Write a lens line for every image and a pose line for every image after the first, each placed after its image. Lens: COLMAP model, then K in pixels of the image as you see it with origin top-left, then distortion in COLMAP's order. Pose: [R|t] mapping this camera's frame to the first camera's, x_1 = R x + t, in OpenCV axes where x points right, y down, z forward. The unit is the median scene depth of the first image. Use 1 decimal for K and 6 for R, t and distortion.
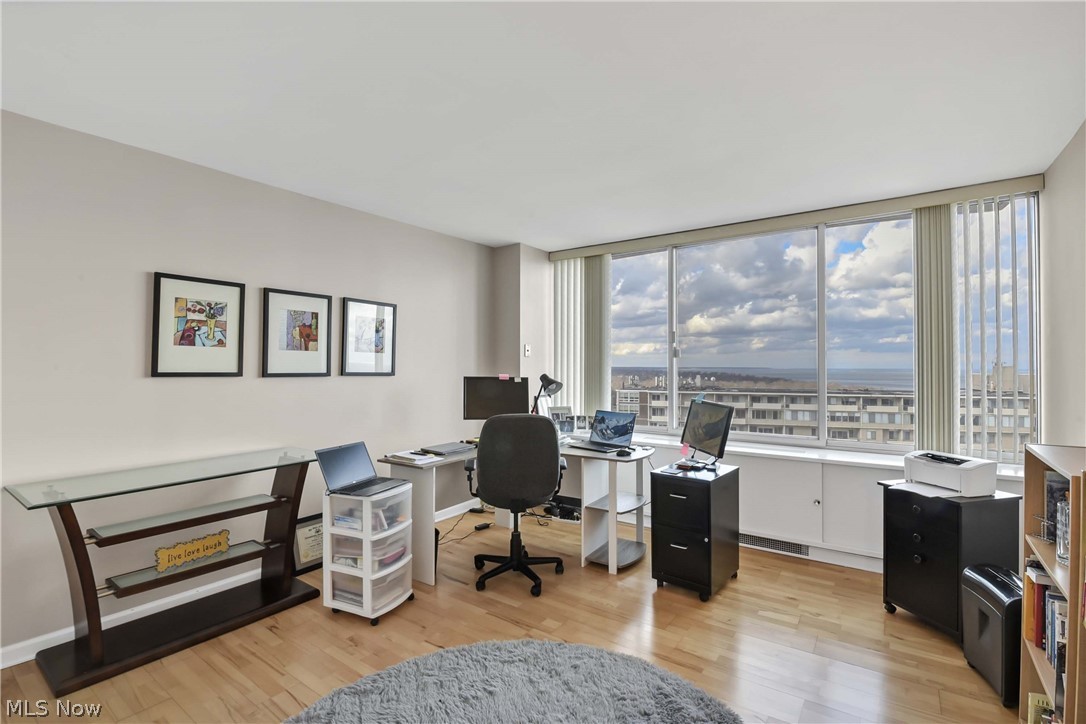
lens RADIAL K [[497.3, 0, 551.2], [0, 497.3, 358.2], [0, 0, 1]] dist [-0.013188, -0.006633]
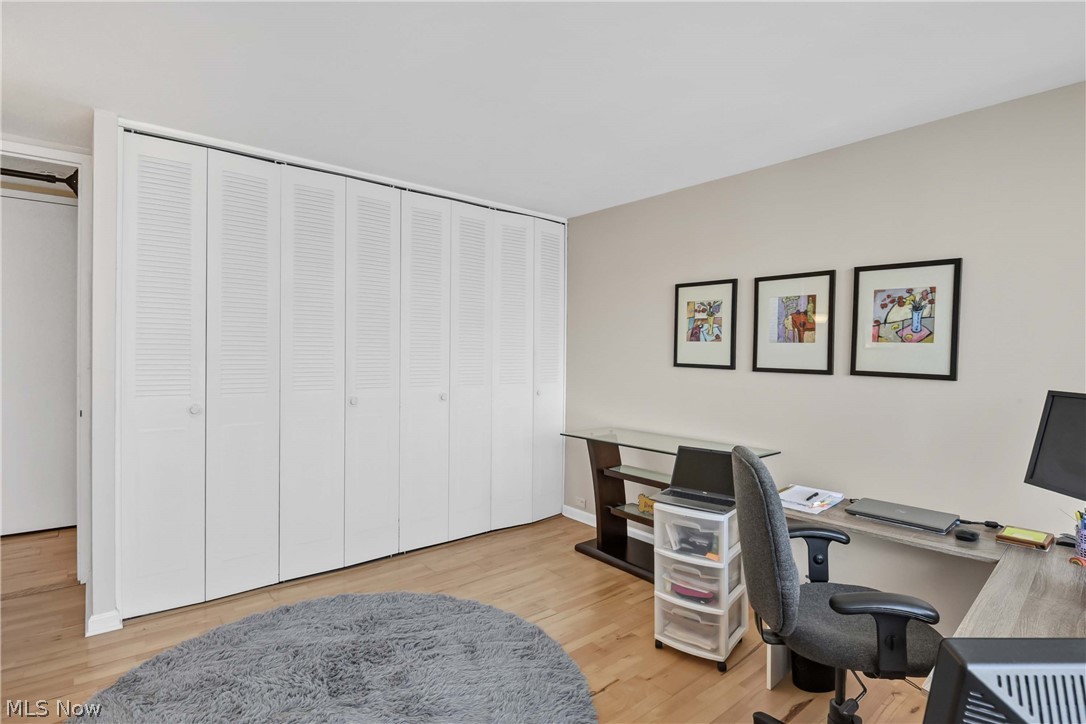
lens RADIAL K [[521.8, 0, 544.5], [0, 521.8, 359.7], [0, 0, 1]] dist [0.004199, -0.009525]
pose [[-0.249661, 0.005561, -0.968317, 0.532785], [-0.004108, 0.999968, 0.006802, 0.011040], [0.968325, 0.005676, -0.249630, 0.908916]]
